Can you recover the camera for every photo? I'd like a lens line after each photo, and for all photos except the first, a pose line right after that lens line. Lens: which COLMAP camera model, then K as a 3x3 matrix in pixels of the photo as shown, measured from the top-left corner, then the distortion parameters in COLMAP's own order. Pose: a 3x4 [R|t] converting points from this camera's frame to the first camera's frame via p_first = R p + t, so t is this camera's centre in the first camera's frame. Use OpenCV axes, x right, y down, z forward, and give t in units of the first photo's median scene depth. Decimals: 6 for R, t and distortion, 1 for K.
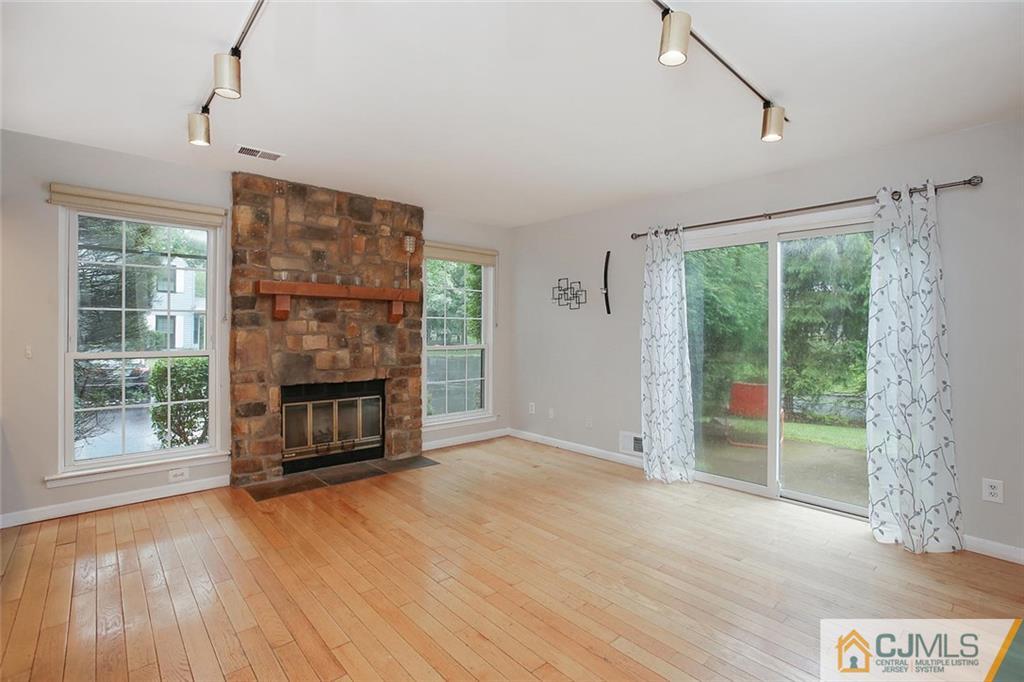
lens RADIAL K [[473.5, 0, 516.8], [0, 473.5, 329.9], [0, 0, 1]] dist [-0.034747, 0.015668]
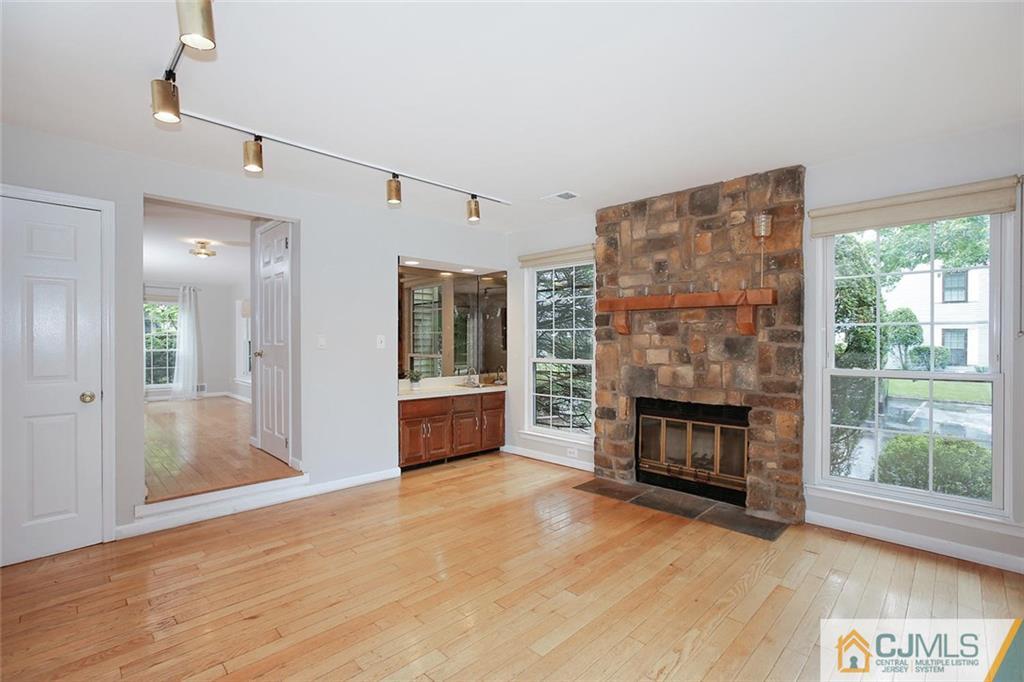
lens RADIAL K [[473.5, 0, 516.6], [0, 473.5, 344.9], [0, 0, 1]] dist [-0.034747, 0.015668]
pose [[0.074219, 0.001840, -0.997240, 0.521040], [-0.002106, 0.999996, 0.001689, 0.001528], [0.997240, 0.001975, 0.074222, 0.635749]]
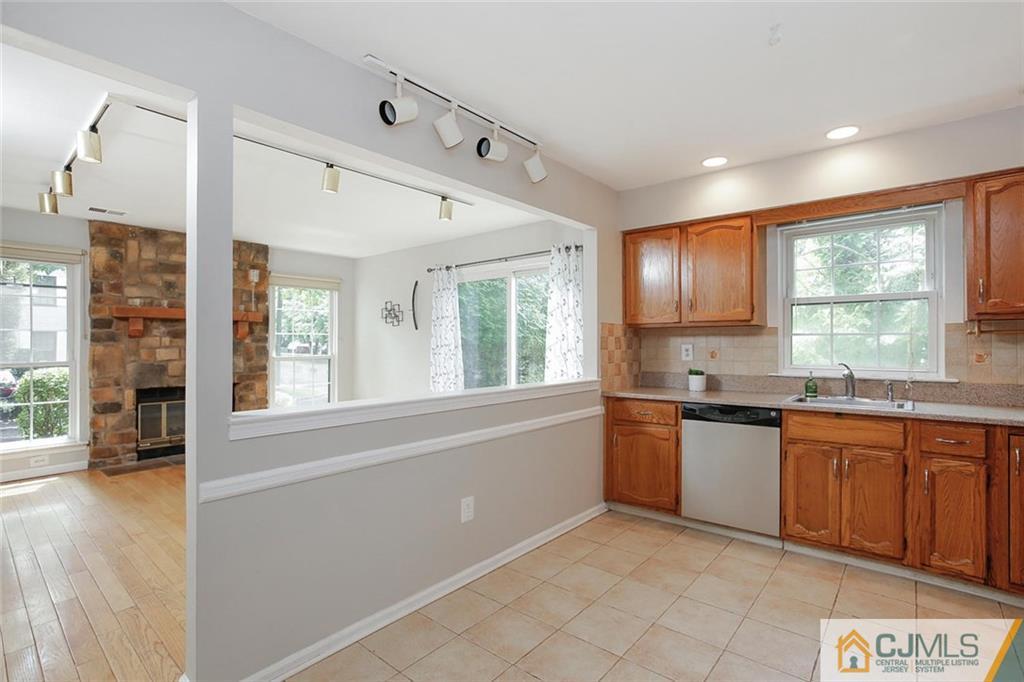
lens RADIAL K [[473.5, 0, 516.1], [0, 473.5, 339.3], [0, 0, 1]] dist [-0.034747, 0.015668]
pose [[0.991691, -0.010306, 0.128232, 0.335412], [0.011543, 0.999894, -0.008906, 0.008182], [-0.128127, 0.010313, 0.991704, -0.354419]]
